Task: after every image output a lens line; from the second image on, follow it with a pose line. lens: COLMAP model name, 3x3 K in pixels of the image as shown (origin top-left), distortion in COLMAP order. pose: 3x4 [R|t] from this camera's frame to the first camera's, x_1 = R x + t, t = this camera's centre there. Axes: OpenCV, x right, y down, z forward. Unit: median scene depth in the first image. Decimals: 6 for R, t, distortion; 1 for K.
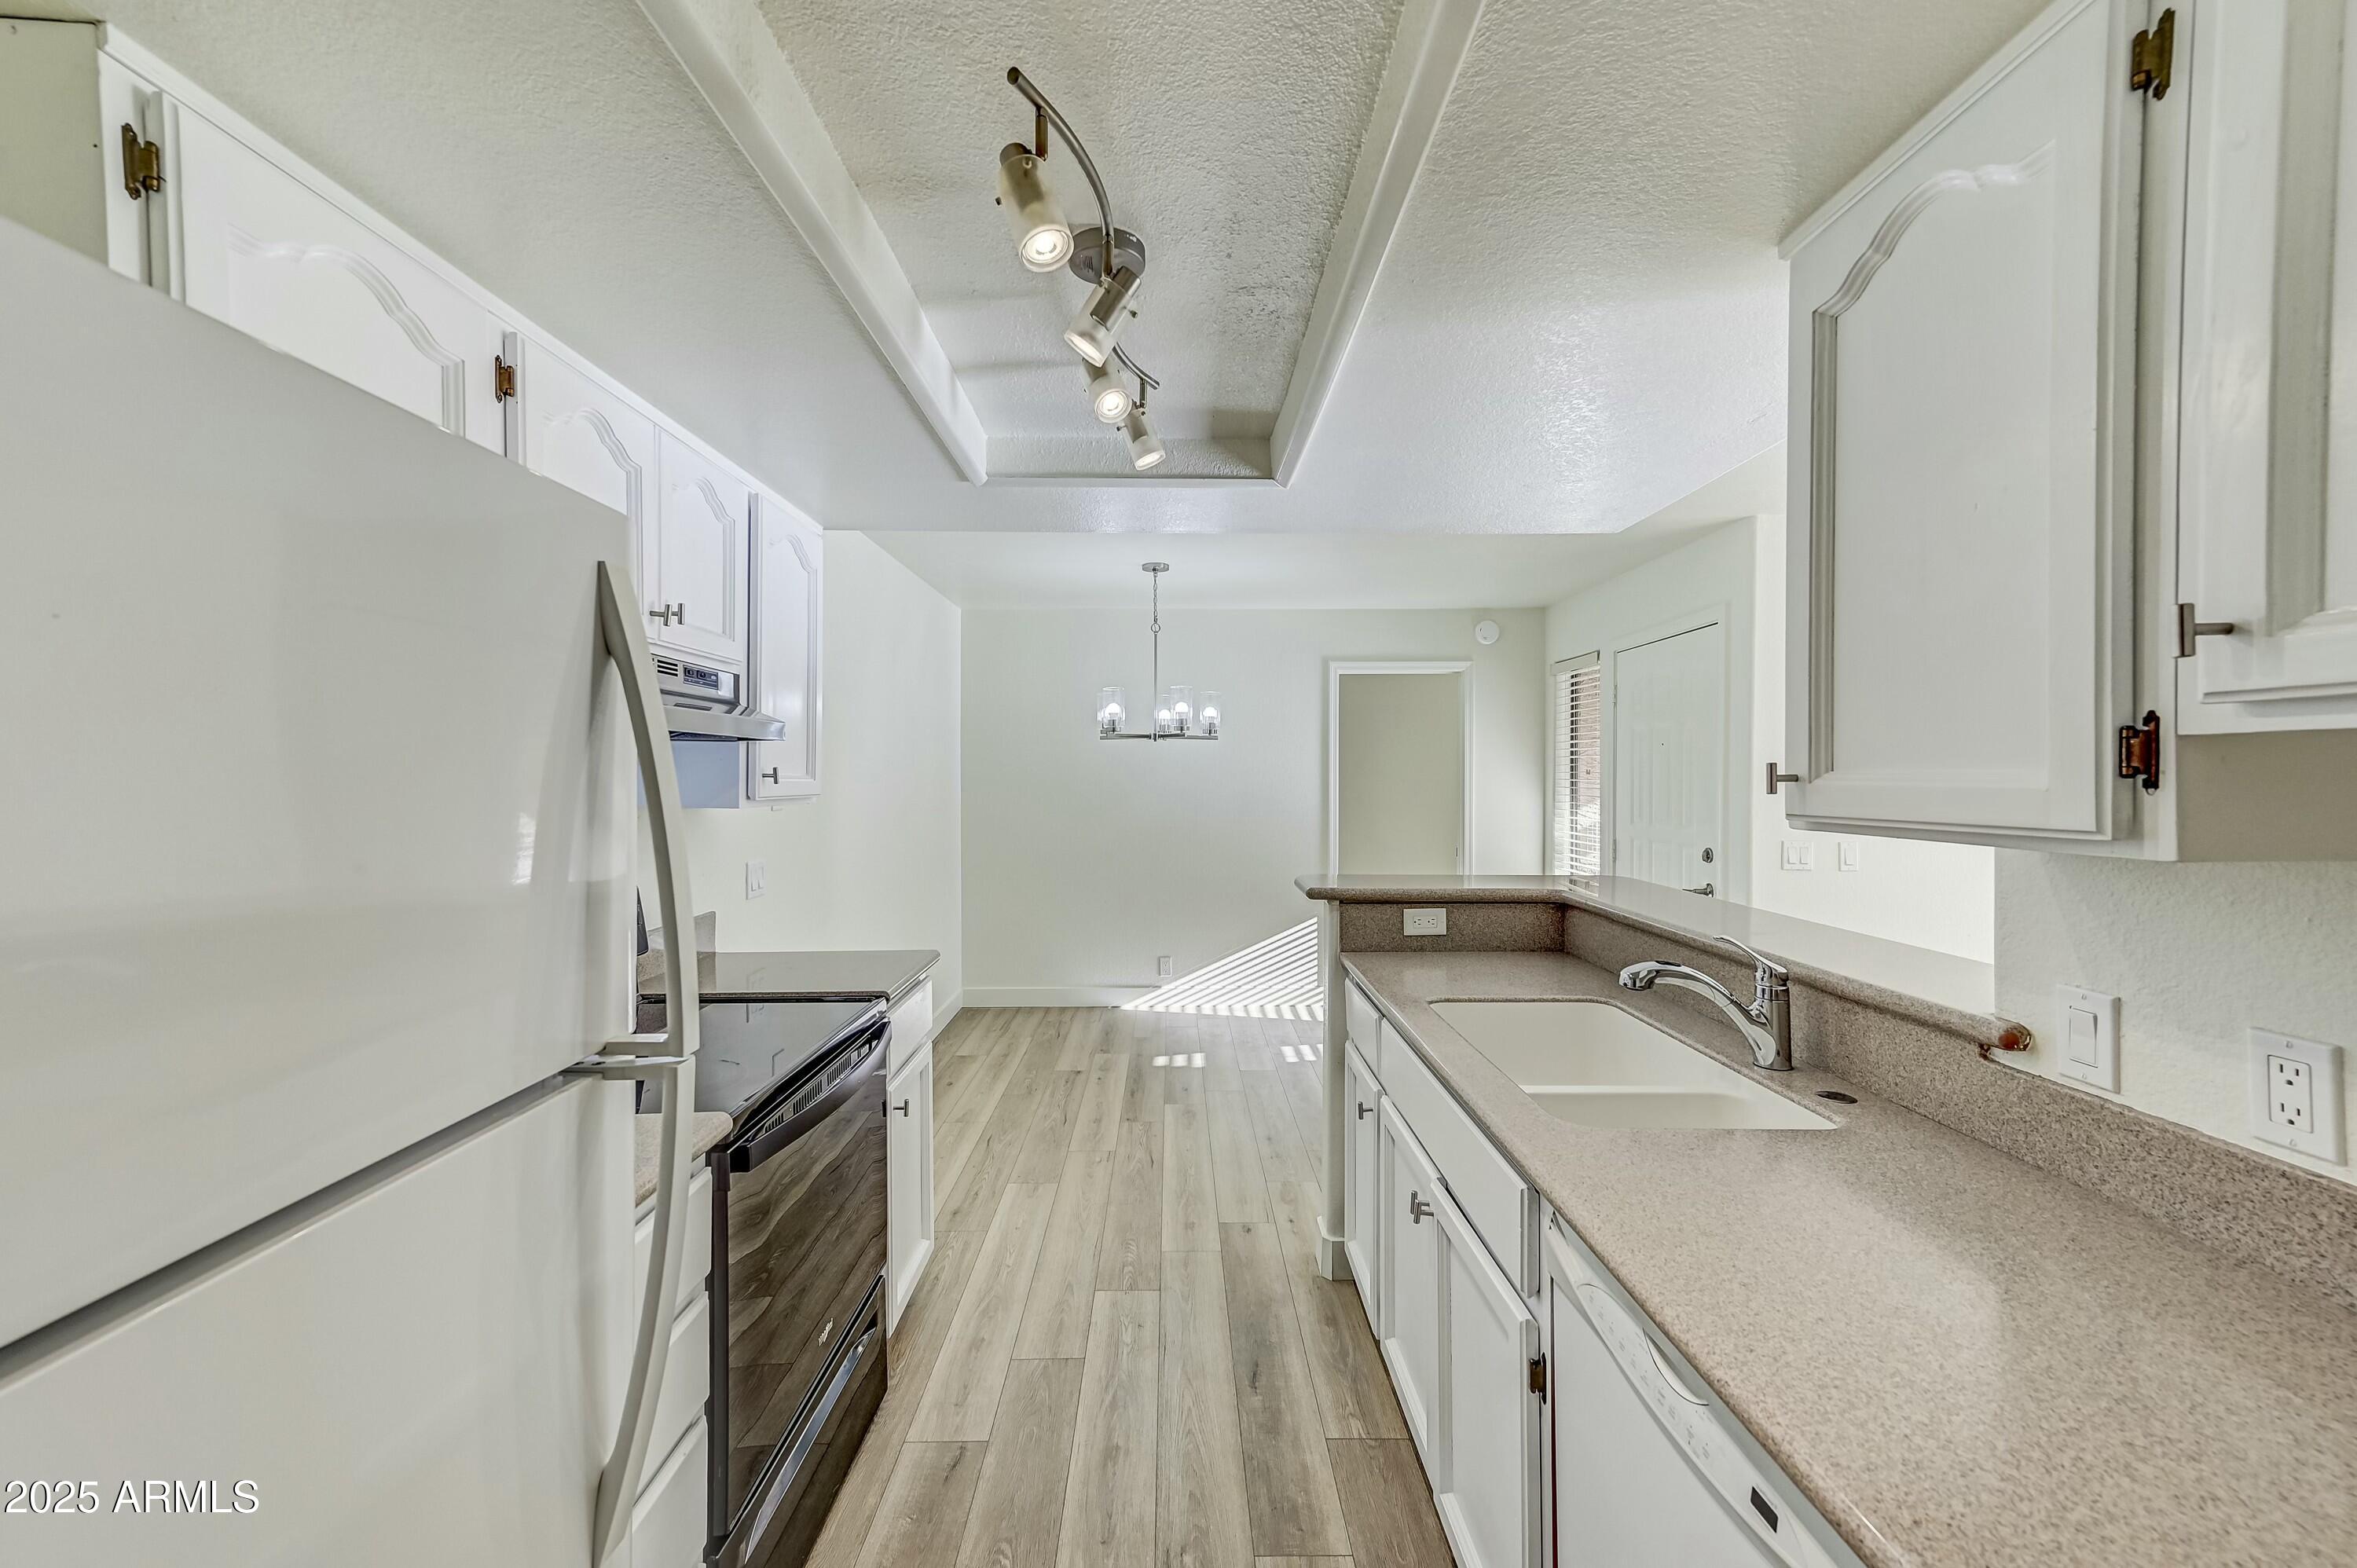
lens RADIAL K [[931.4, 0, 1181.3], [0, 931.4, 770.0], [0, 0, 1]] dist [0.020245, 0.001729]
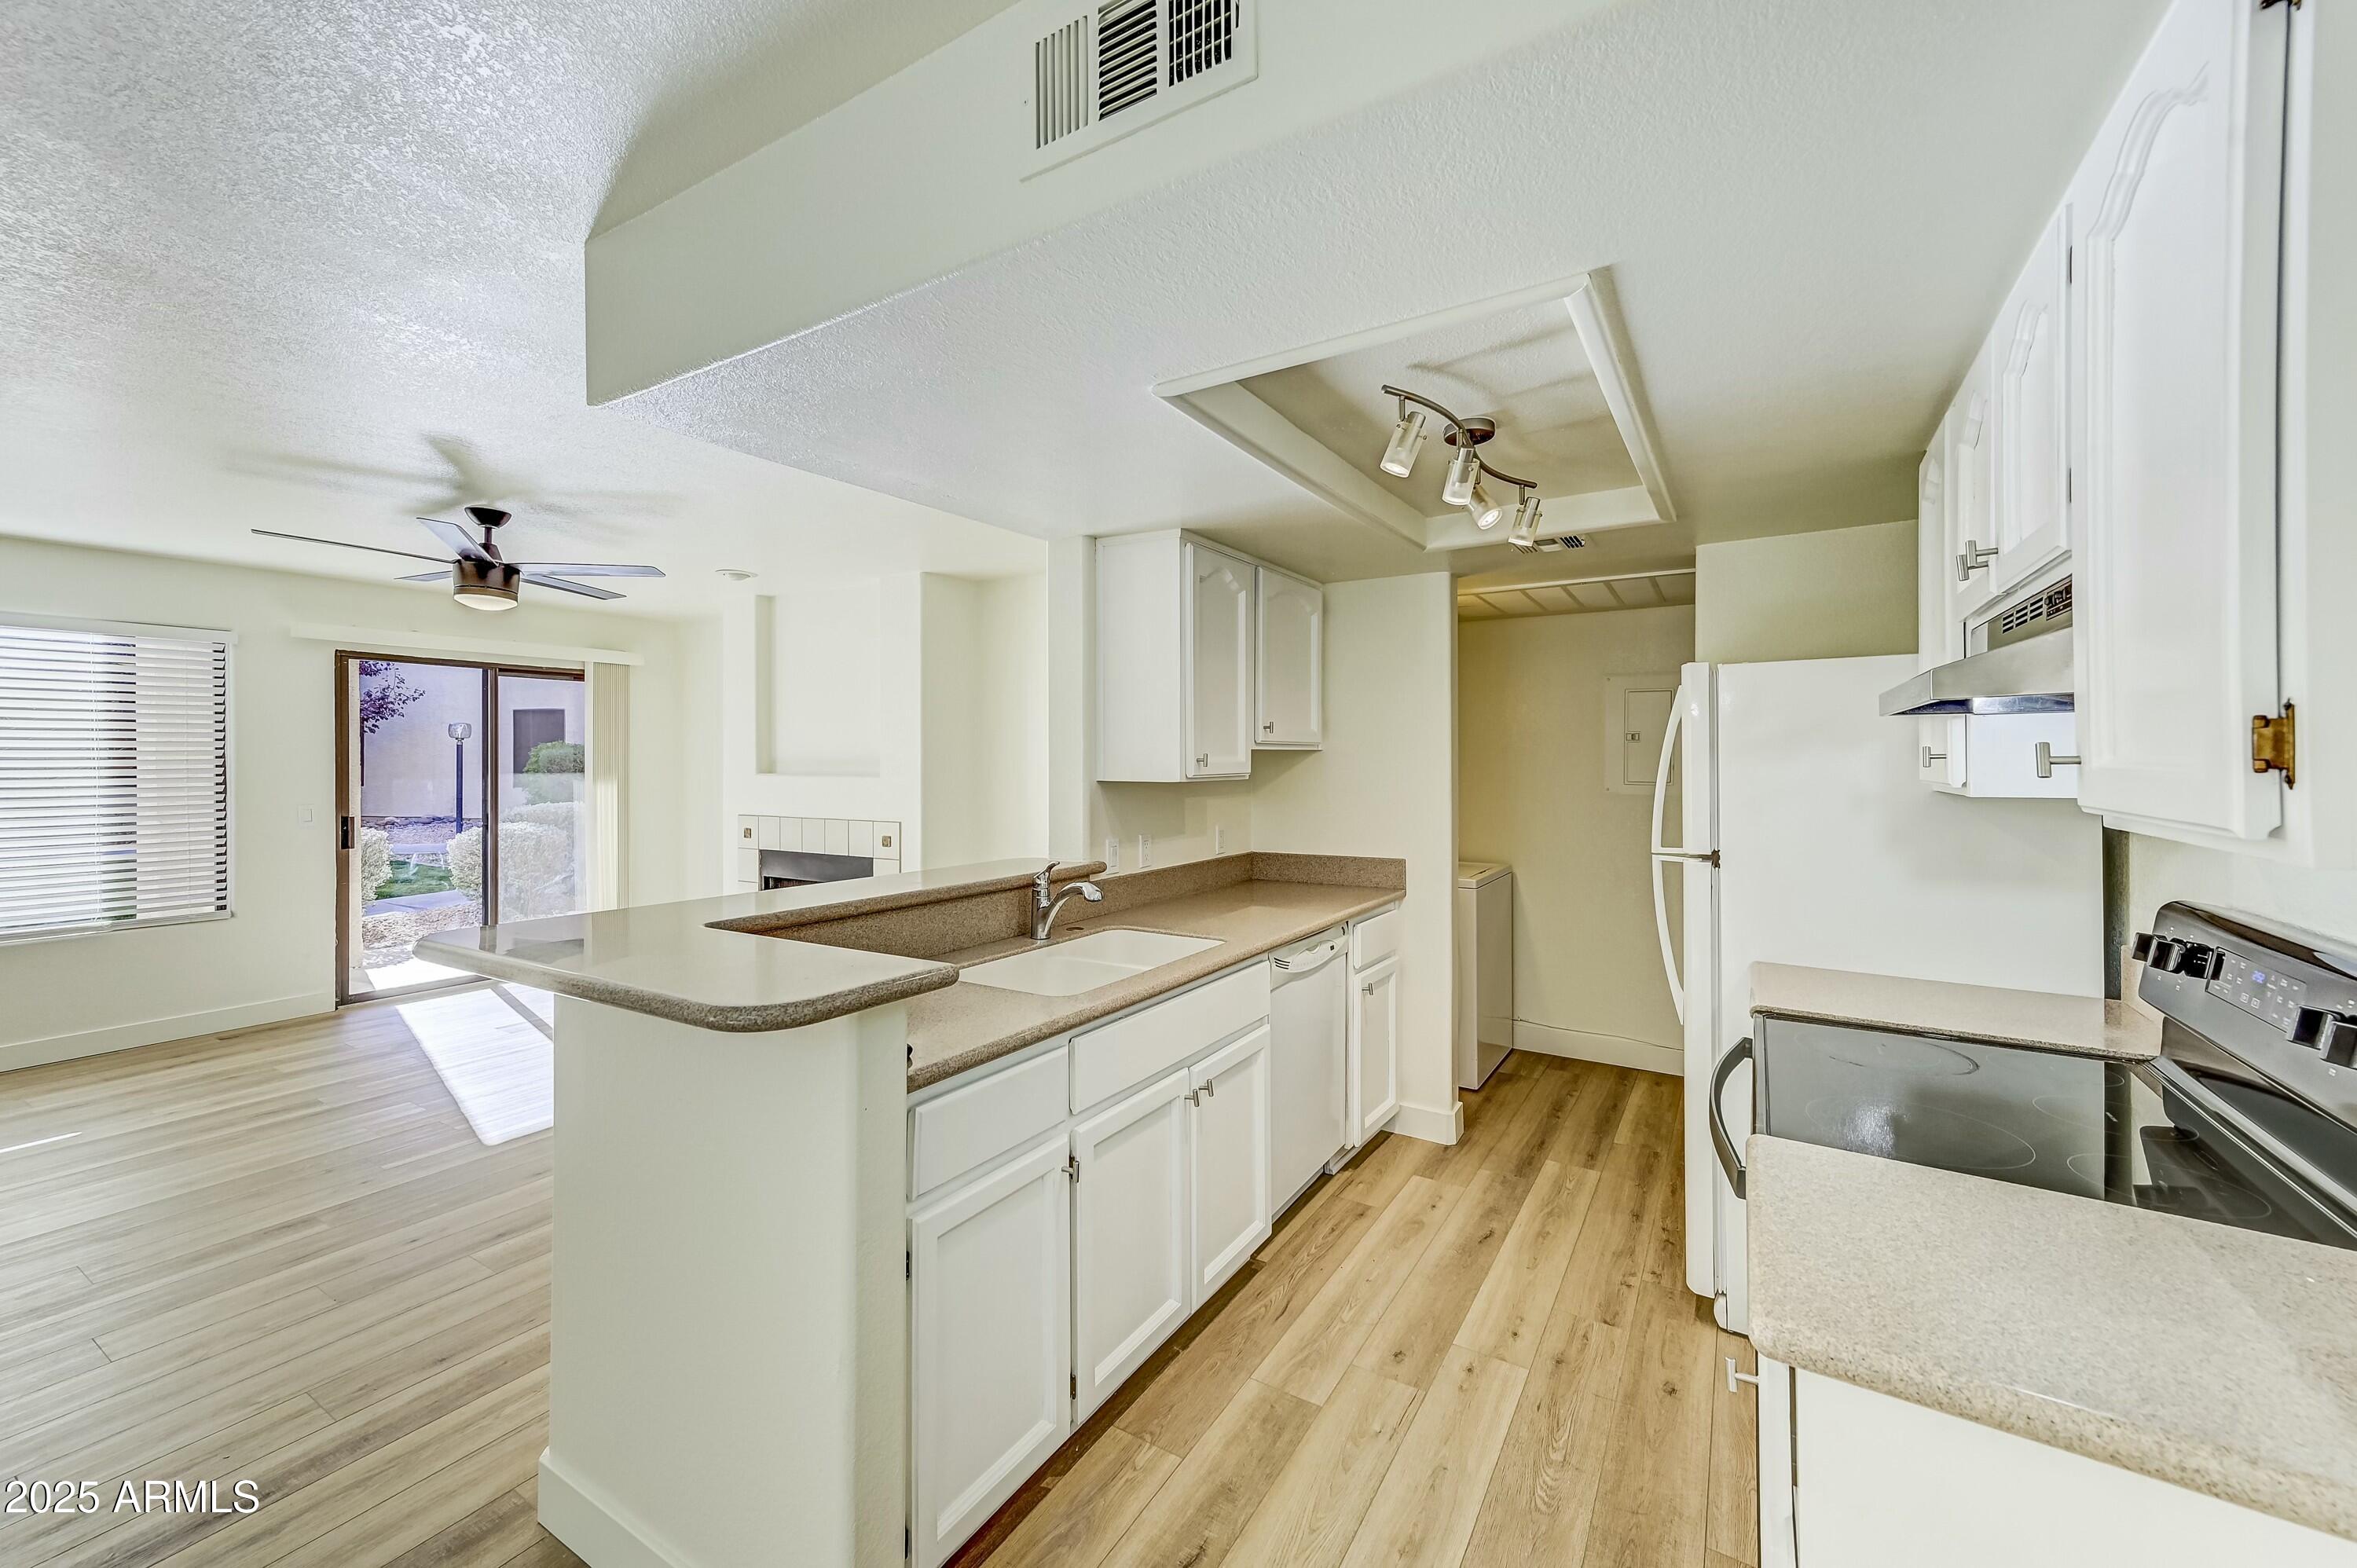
lens RADIAL K [[931.4, 0, 1176.4], [0, 931.4, 770.6], [0, 0, 1]] dist [0.020245, 0.001729]
pose [[-0.835768, -0.000754, 0.549082, -0.219219], [0.005721, 0.999933, 0.010081, 0.004394], [-0.549053, 0.011567, -0.835708, 1.084307]]
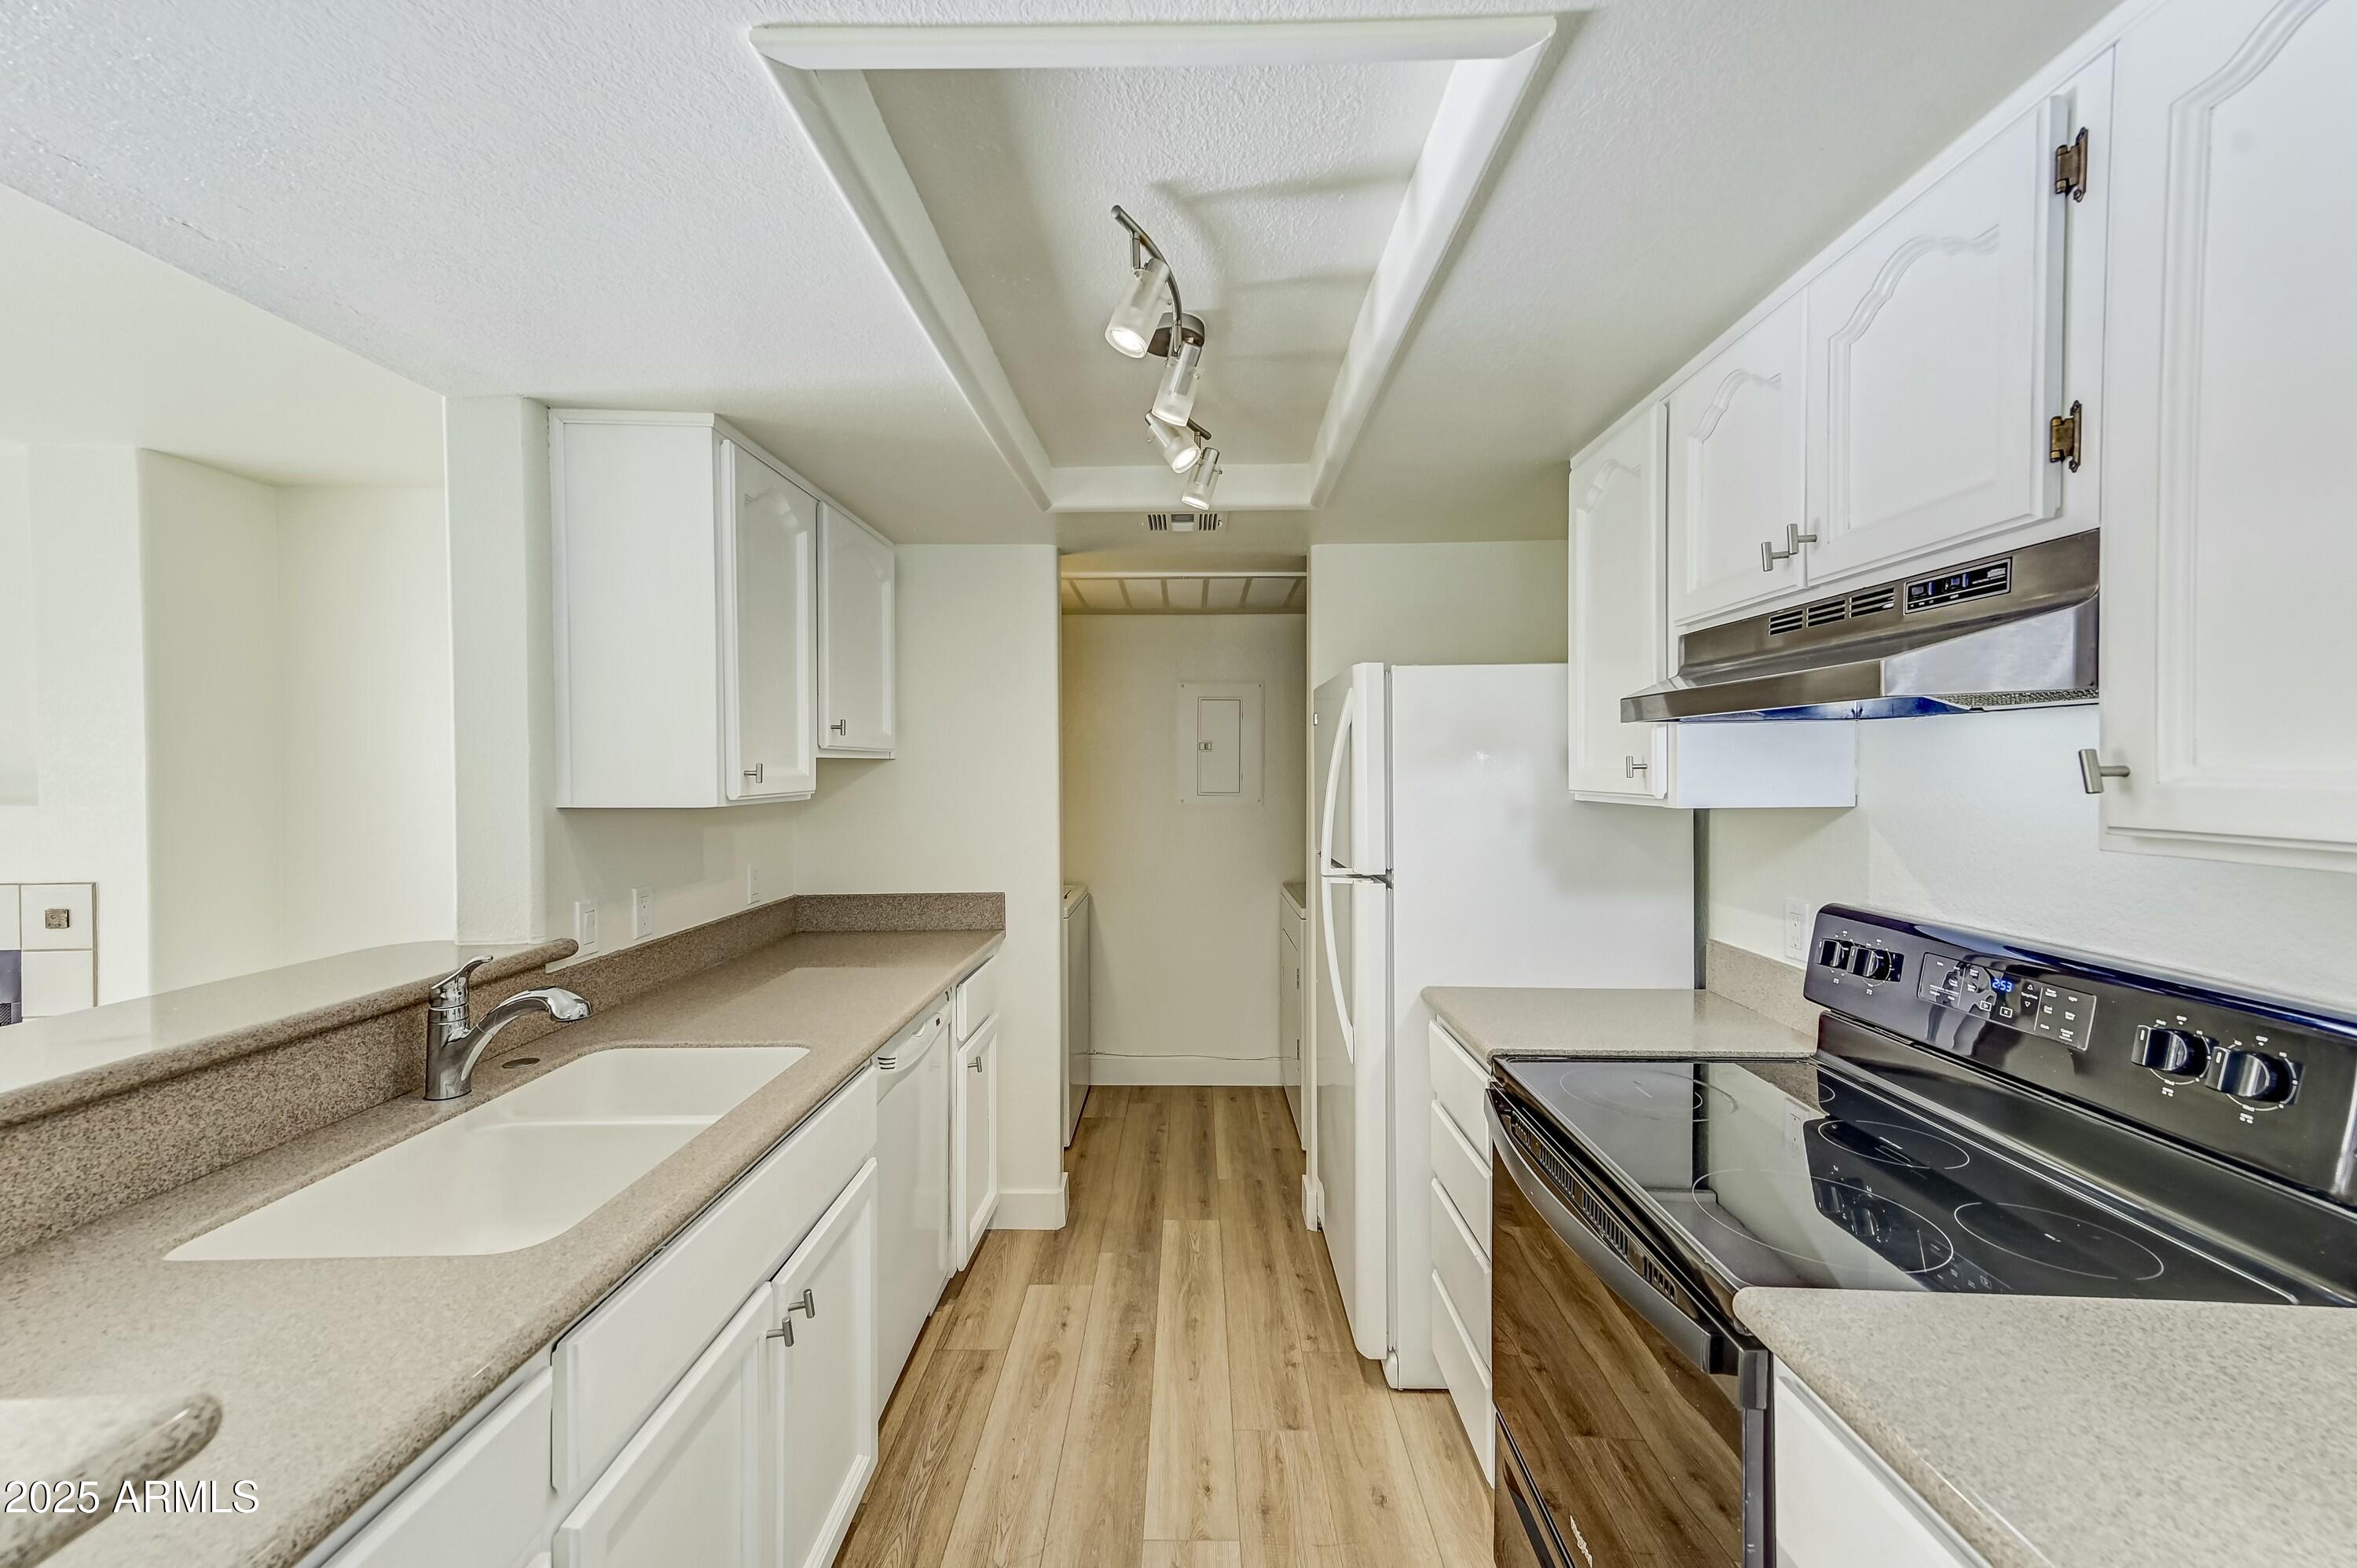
lens RADIAL K [[931.4, 0, 1174.9], [0, 931.4, 783.5], [0, 0, 1]] dist [0.020245, 0.001729]
pose [[-0.999278, 0.008168, 0.037100, -0.052120], [0.008796, 0.999820, 0.016804, 0.002658], [-0.036956, 0.017118, -0.999170, 0.921227]]
